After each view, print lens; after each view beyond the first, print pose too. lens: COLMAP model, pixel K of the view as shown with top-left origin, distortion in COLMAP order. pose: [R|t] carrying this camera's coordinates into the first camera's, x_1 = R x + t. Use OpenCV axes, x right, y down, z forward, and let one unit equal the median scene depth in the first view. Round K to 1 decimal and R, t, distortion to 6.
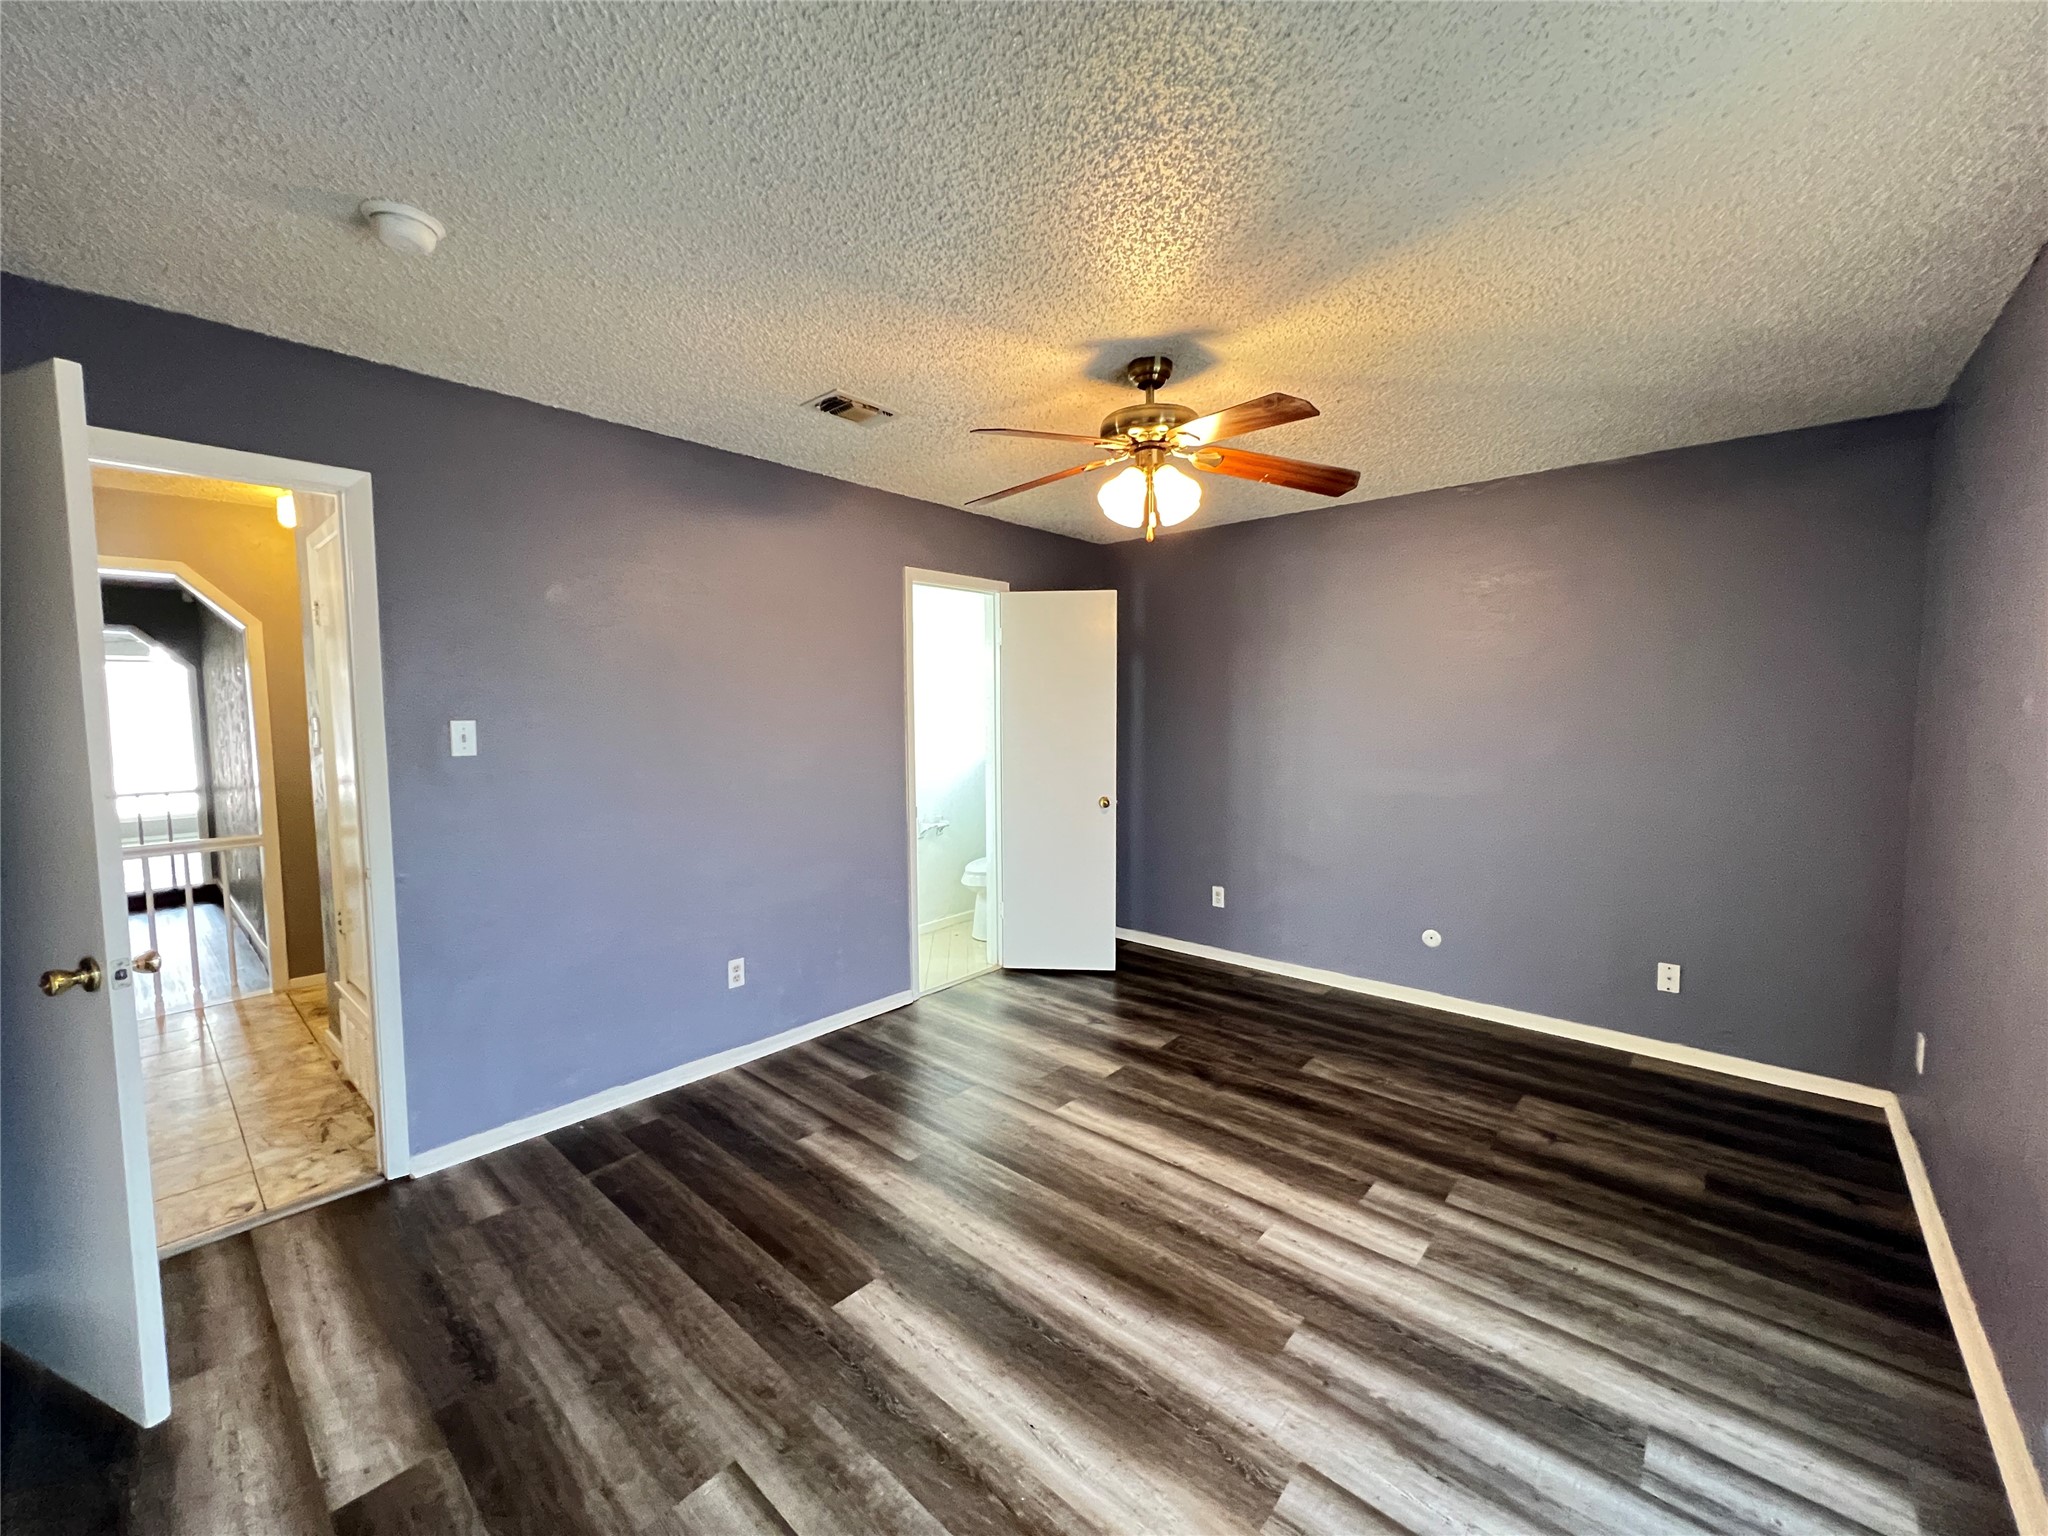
lens RADIAL K [[817.9, 0, 1018.0], [0, 817.9, 763.1], [0, 0, 1]] dist [-0.002752, 0.000598]
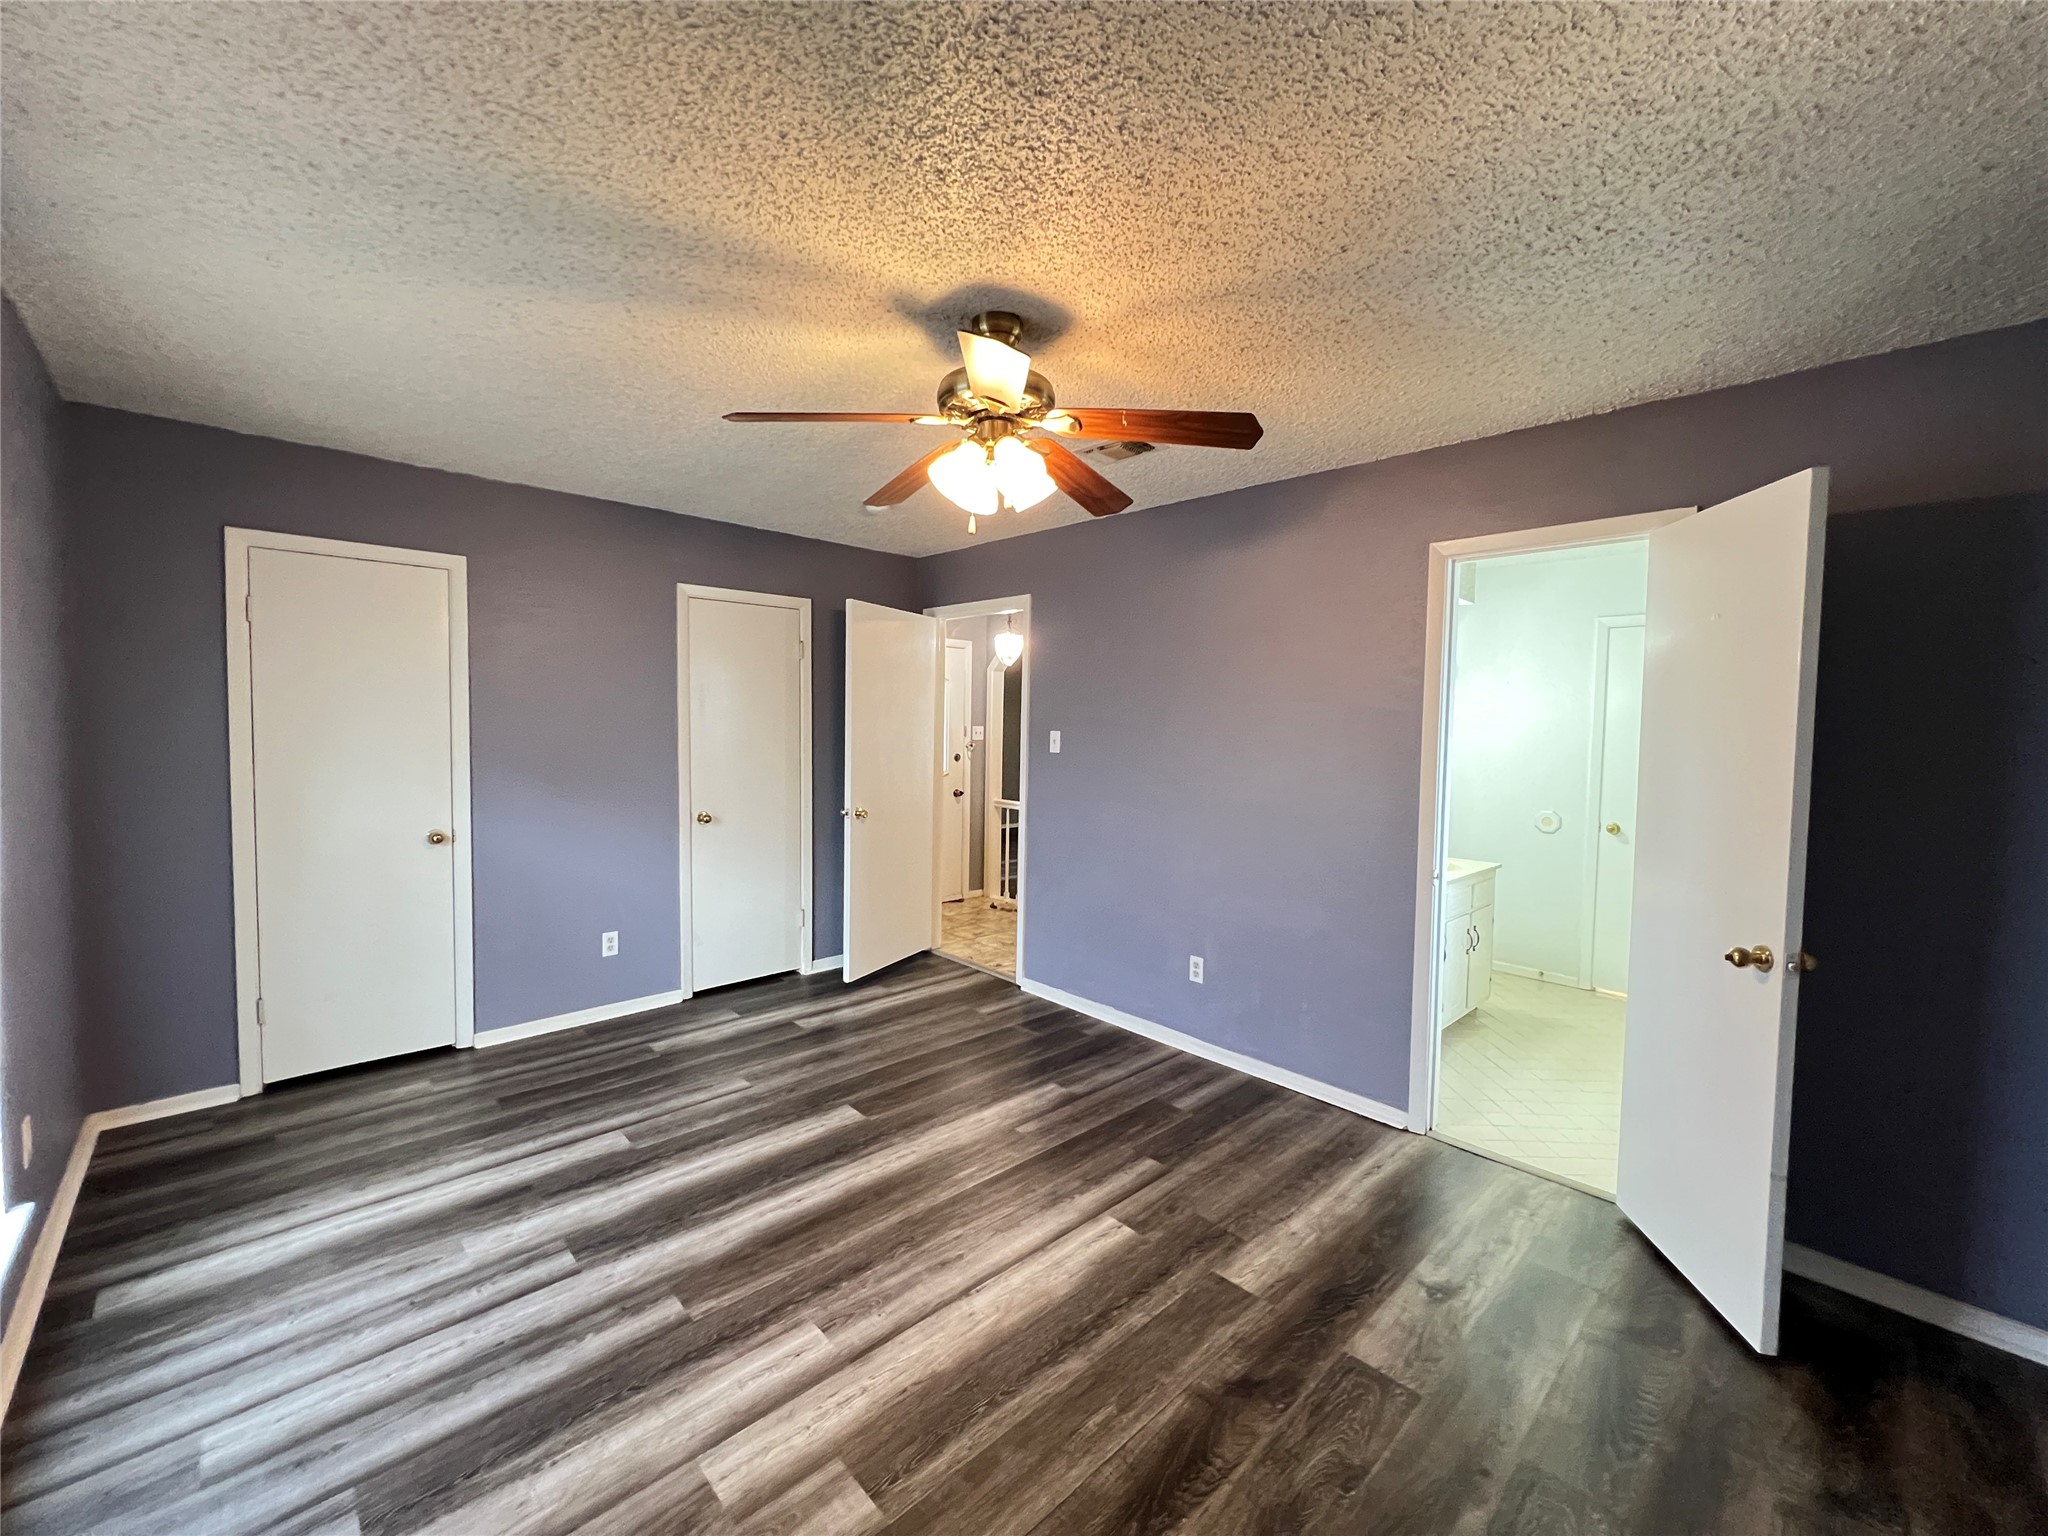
lens RADIAL K [[817.9, 0, 1018.0], [0, 817.9, 763.1], [0, 0, 1]] dist [-0.002752, 0.000598]
pose [[-0.080567, 0.053167, -0.995330, 1.186453], [-0.091495, 0.993966, 0.060500, -0.098142], [0.992541, 0.095942, -0.075216, 1.296396]]
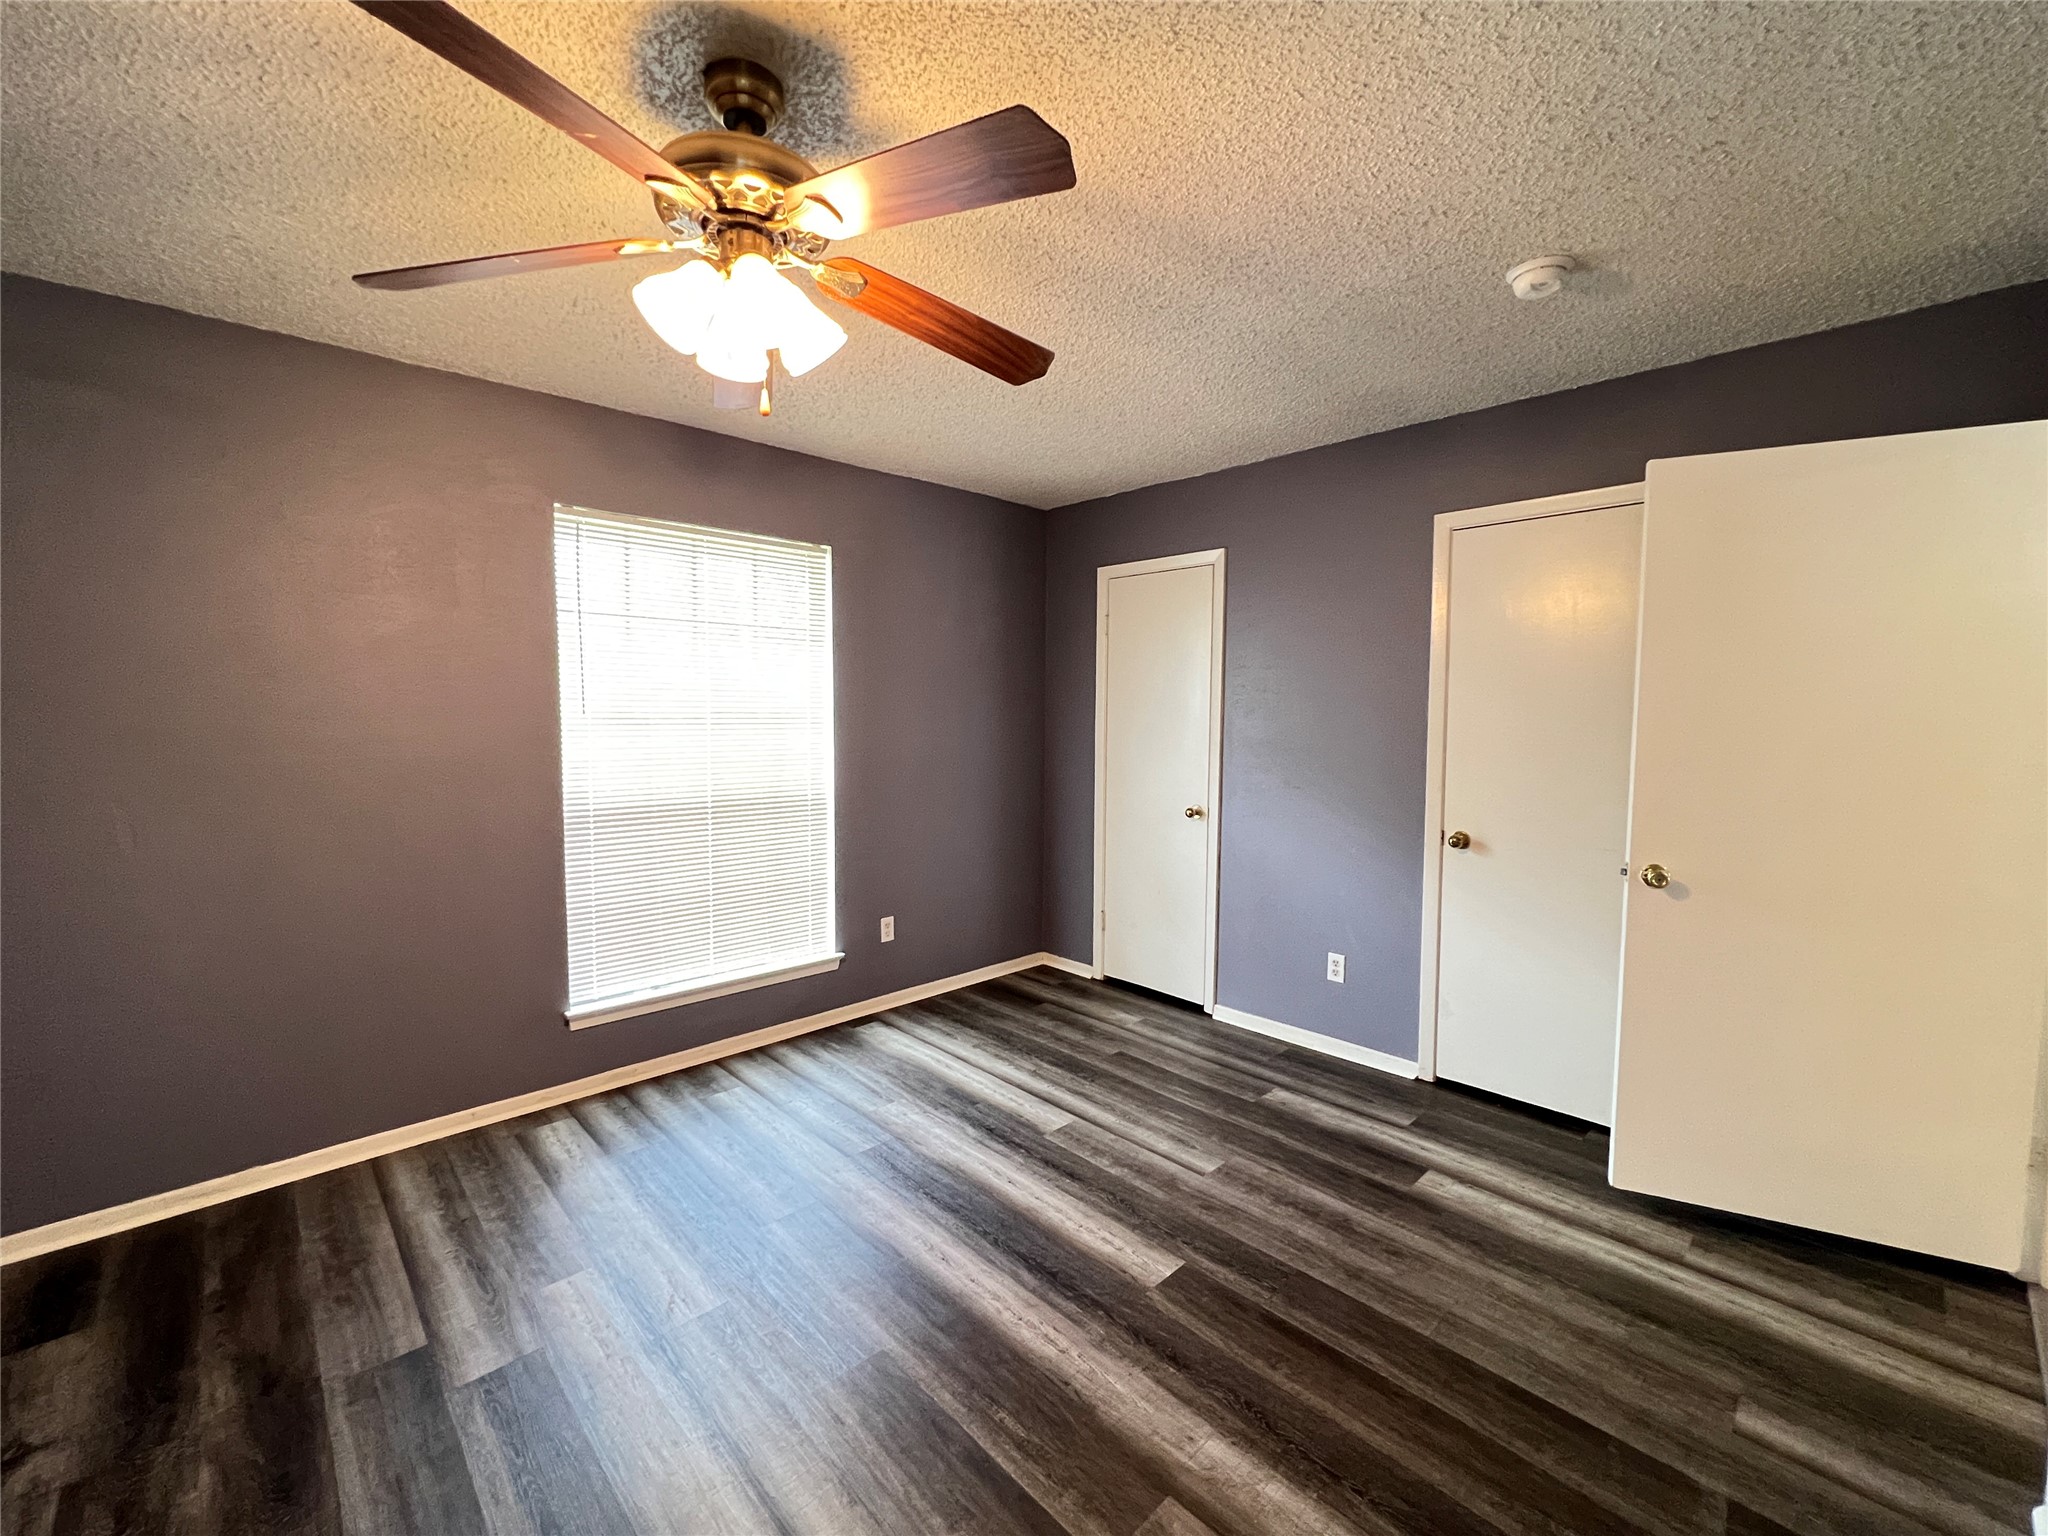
lens RADIAL K [[844.3, 0, 1024.0], [0, 844.3, 768.0], [0, 0, 1]] dist [-0.001170, 0.000529]
pose [[-0.996879, -0.005408, 0.078765, -0.097043], [0.006073, 0.989443, 0.144798, -0.112619], [-0.078716, 0.144824, -0.986321, 1.873425]]
